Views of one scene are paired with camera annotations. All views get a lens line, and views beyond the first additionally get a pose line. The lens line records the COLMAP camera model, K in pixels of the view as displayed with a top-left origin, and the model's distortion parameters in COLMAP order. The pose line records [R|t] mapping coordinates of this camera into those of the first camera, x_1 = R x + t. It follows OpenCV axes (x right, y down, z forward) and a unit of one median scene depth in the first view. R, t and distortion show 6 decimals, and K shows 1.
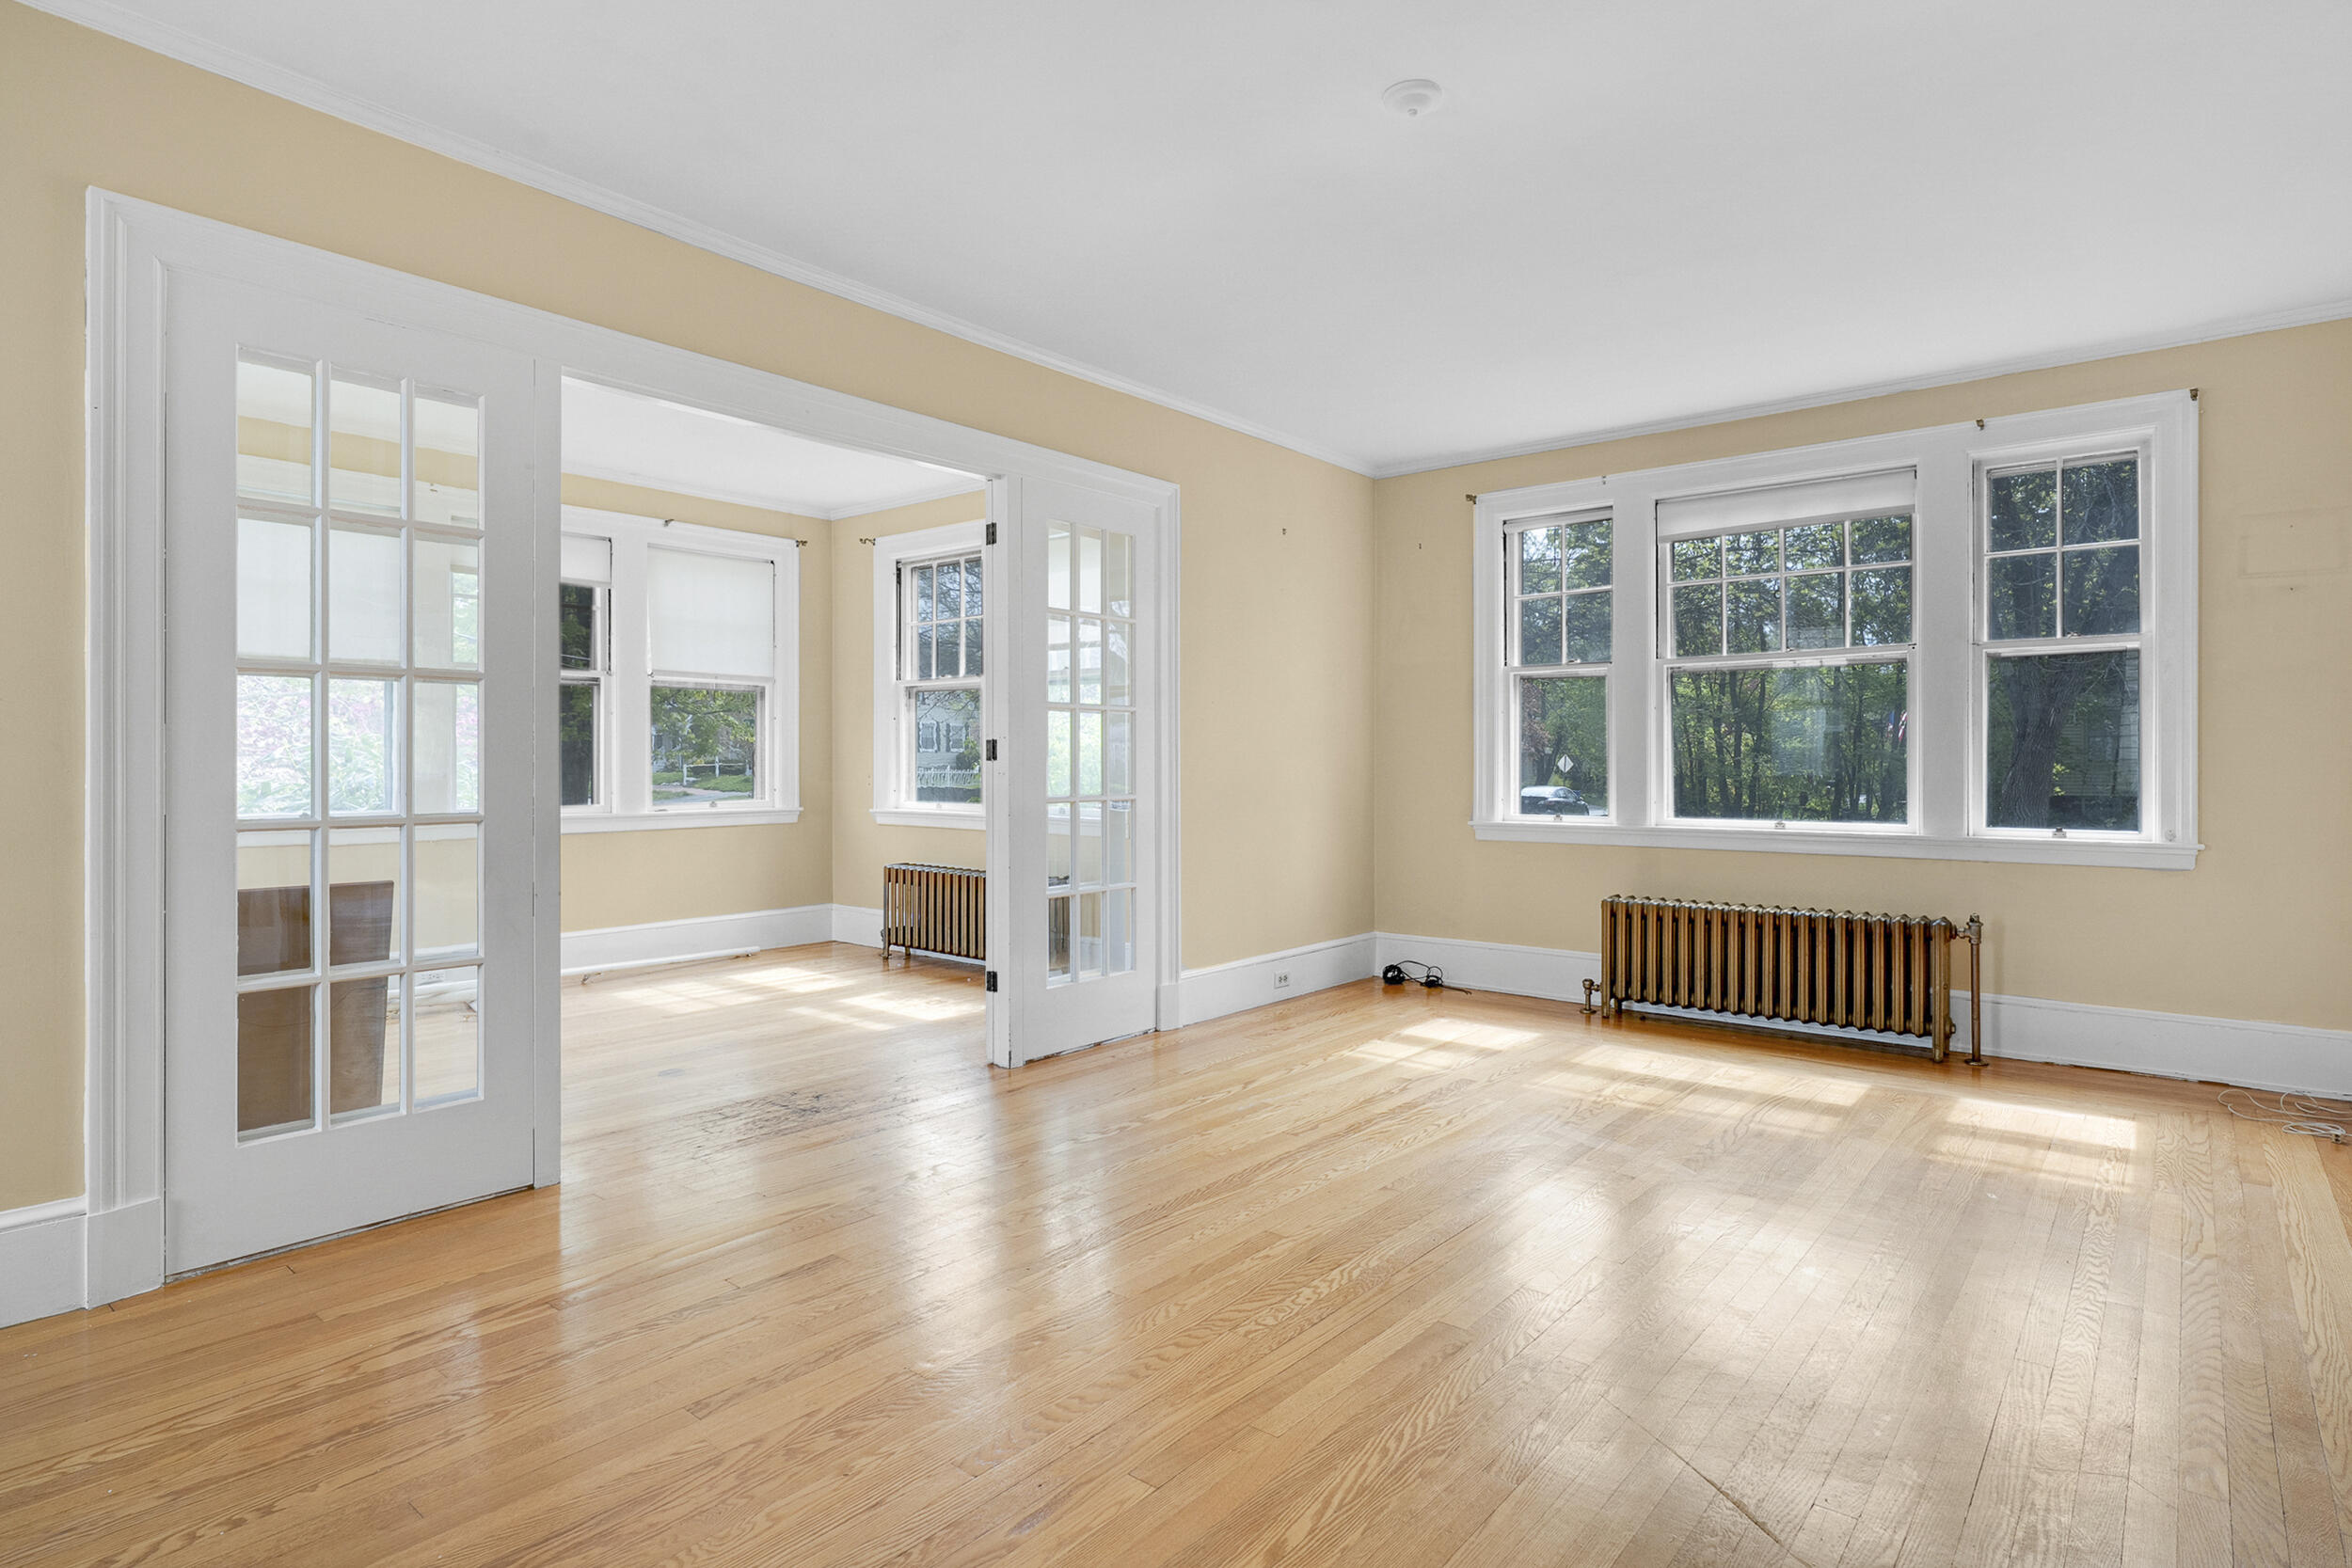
lens RADIAL K [[1239.7, 0, 1202.4], [0, 1239.7, 756.0], [0, 0, 1]] dist [-0.010803, -0.000345]
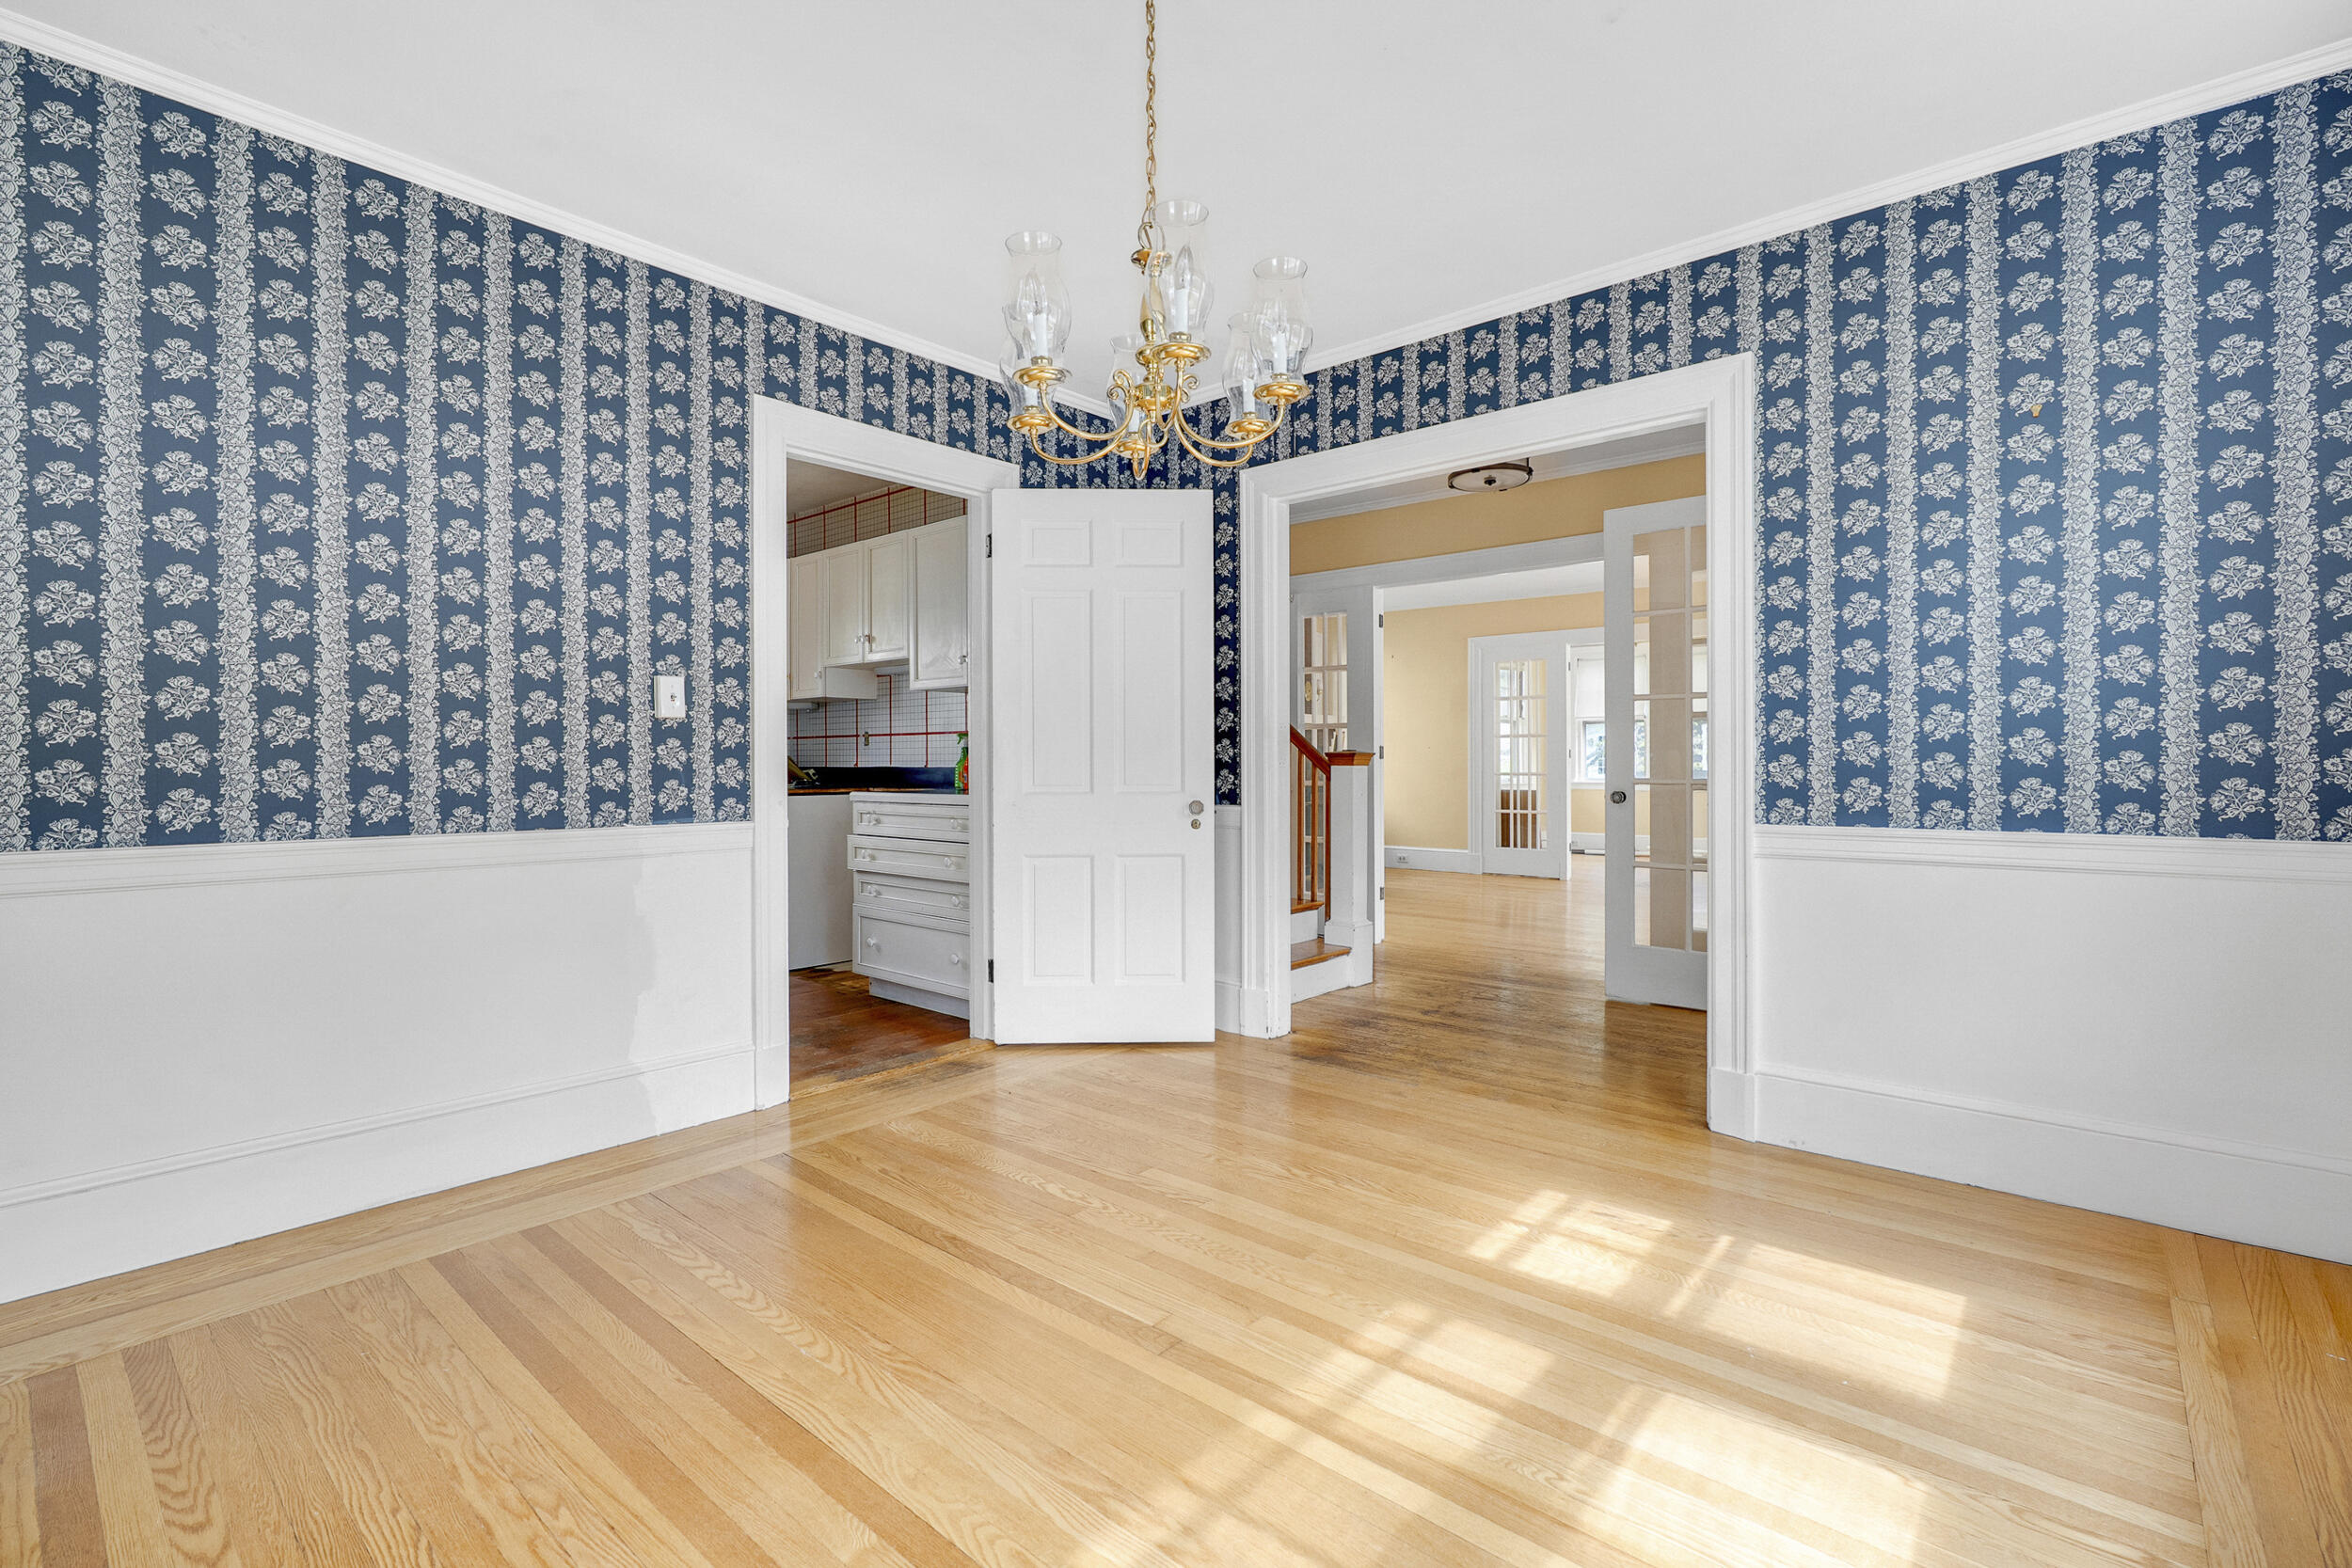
lens RADIAL K [[1056.3, 0, 1175.1], [0, 1056.3, 772.4], [0, 0, 1]] dist [-0.002522, 0.000141]
pose [[-0.039830, 0.003181, -0.999201, 2.203567], [0.004094, 0.999987, 0.003020, 0.027812], [0.999198, -0.003970, -0.039843, 0.020884]]
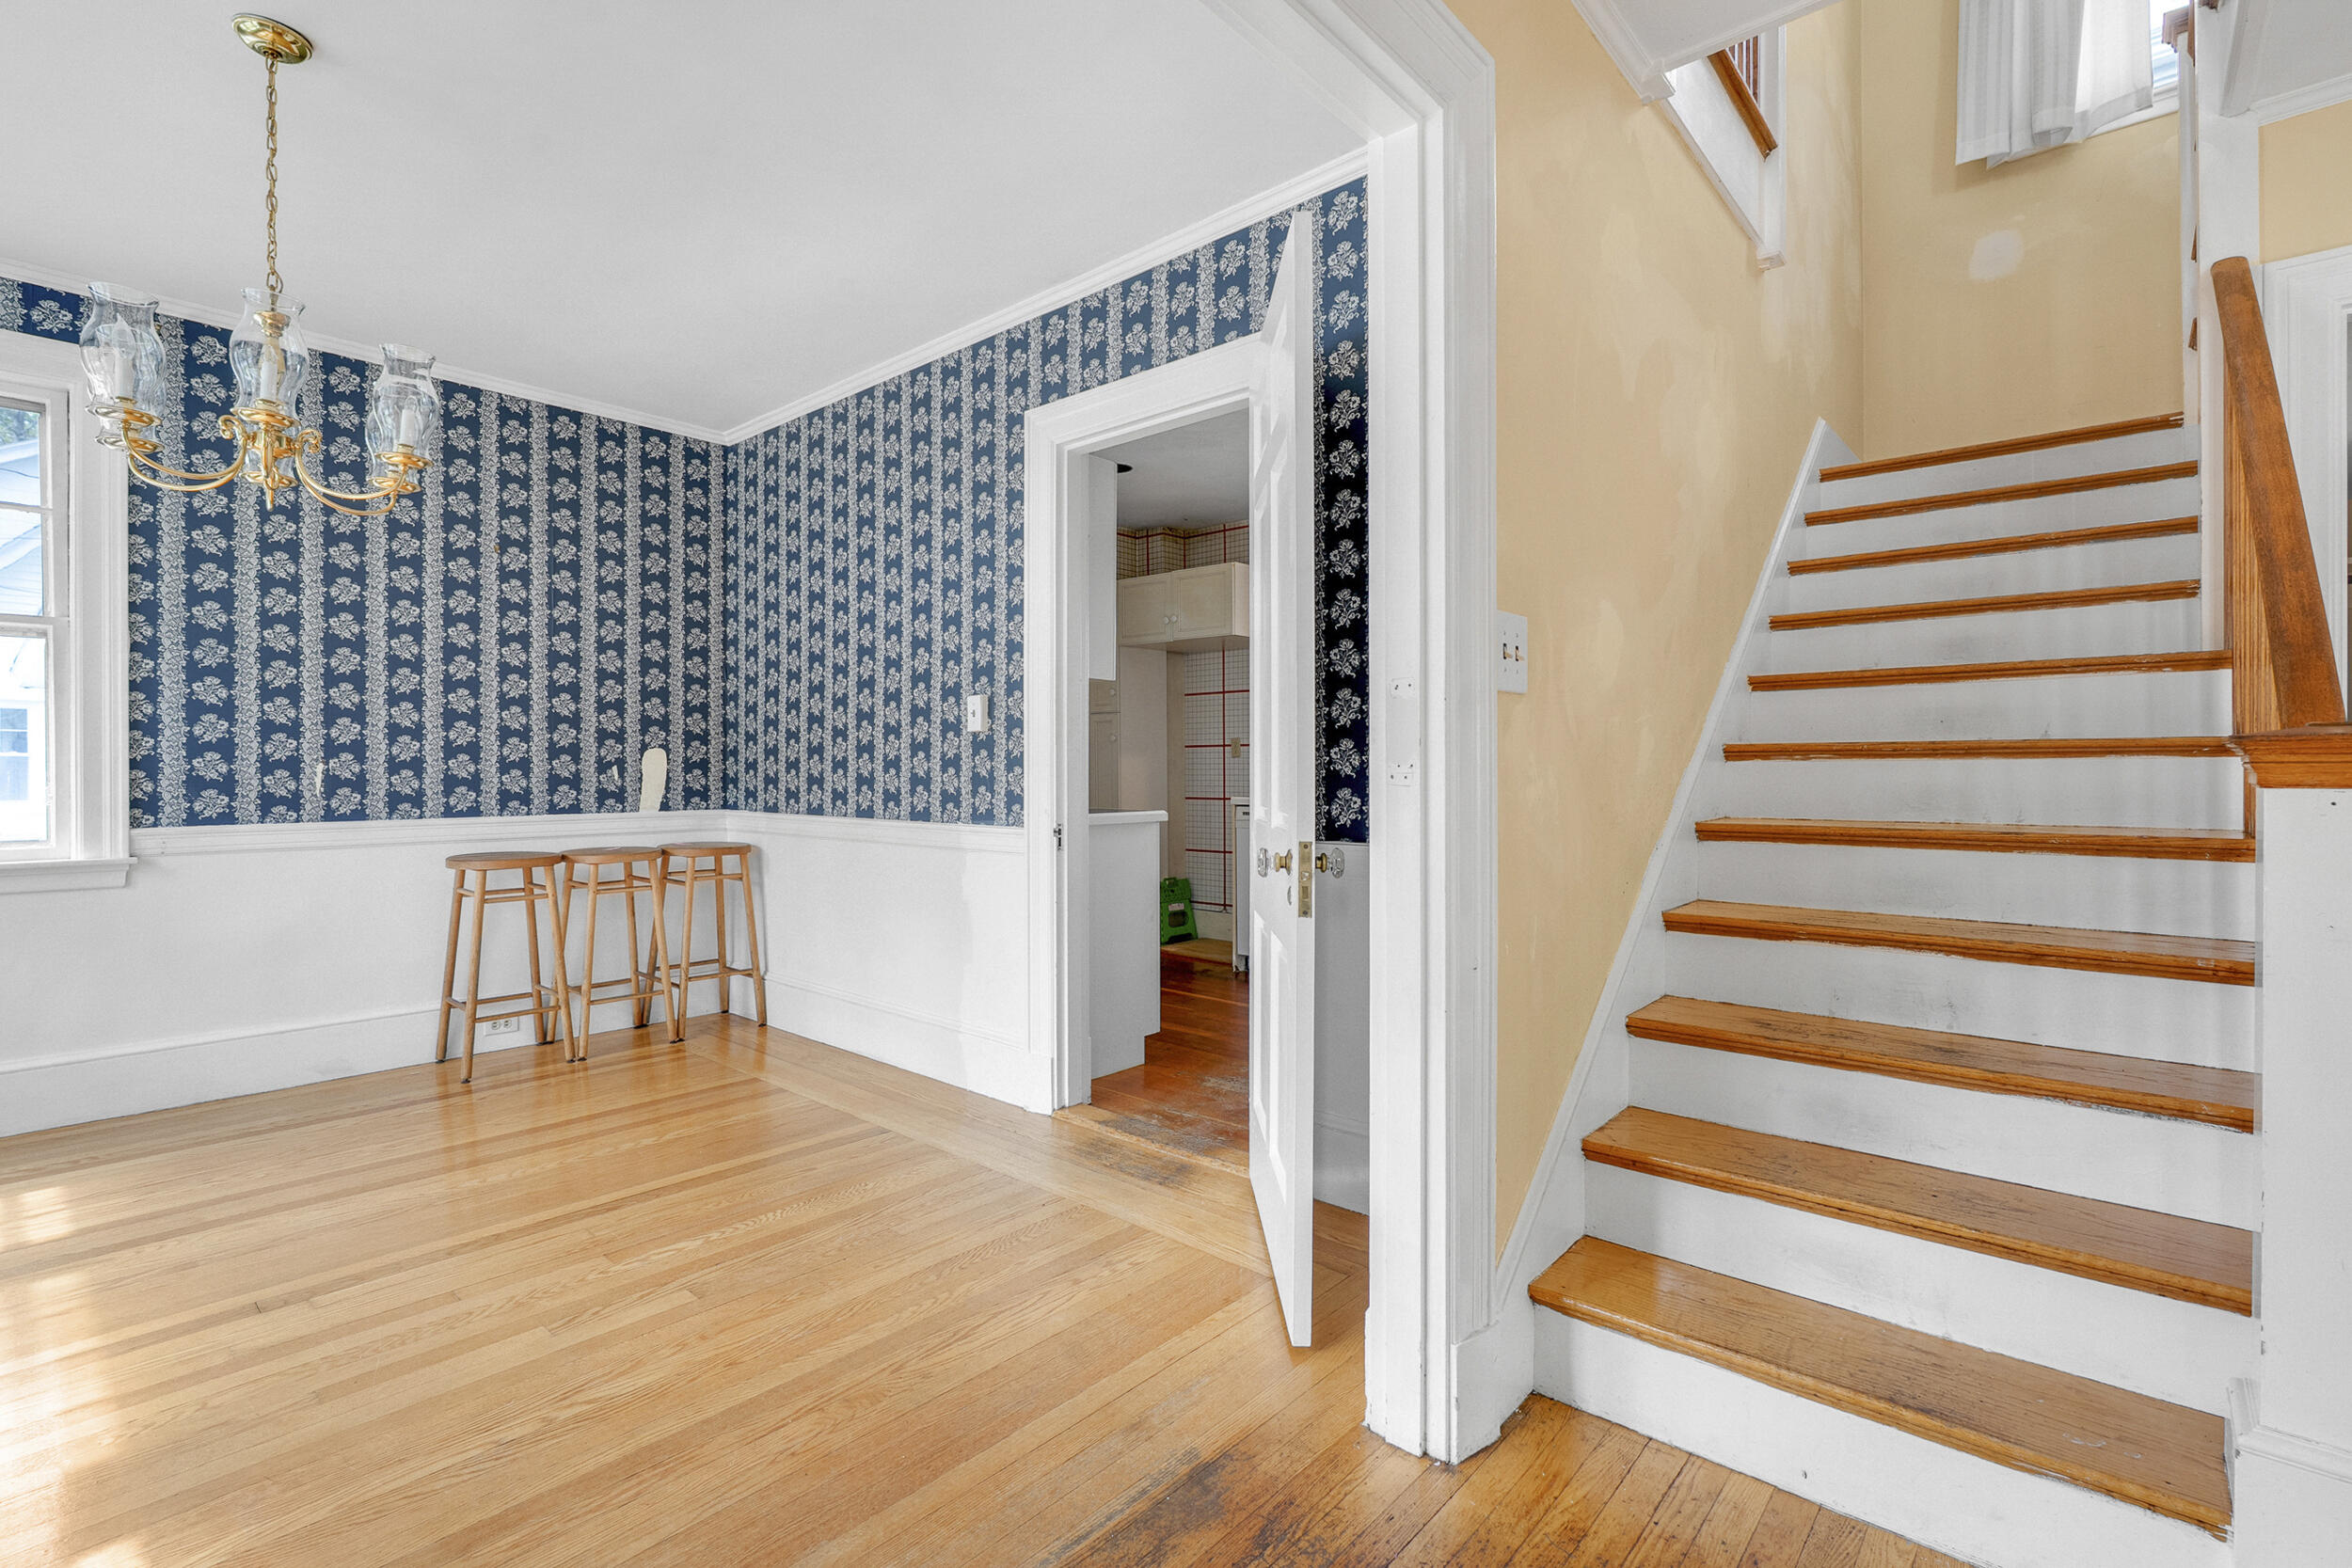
lens RADIAL K [[1071.4, 0, 1176.1], [0, 1071.4, 775.0], [0, 0, 1]] dist [-0.006074, 0.000172]
pose [[-0.998861, -0.004277, 0.047530, 1.110525], [-0.004049, 0.999980, 0.004884, 0.019011], [-0.047550, 0.004686, -0.998858, 0.574655]]
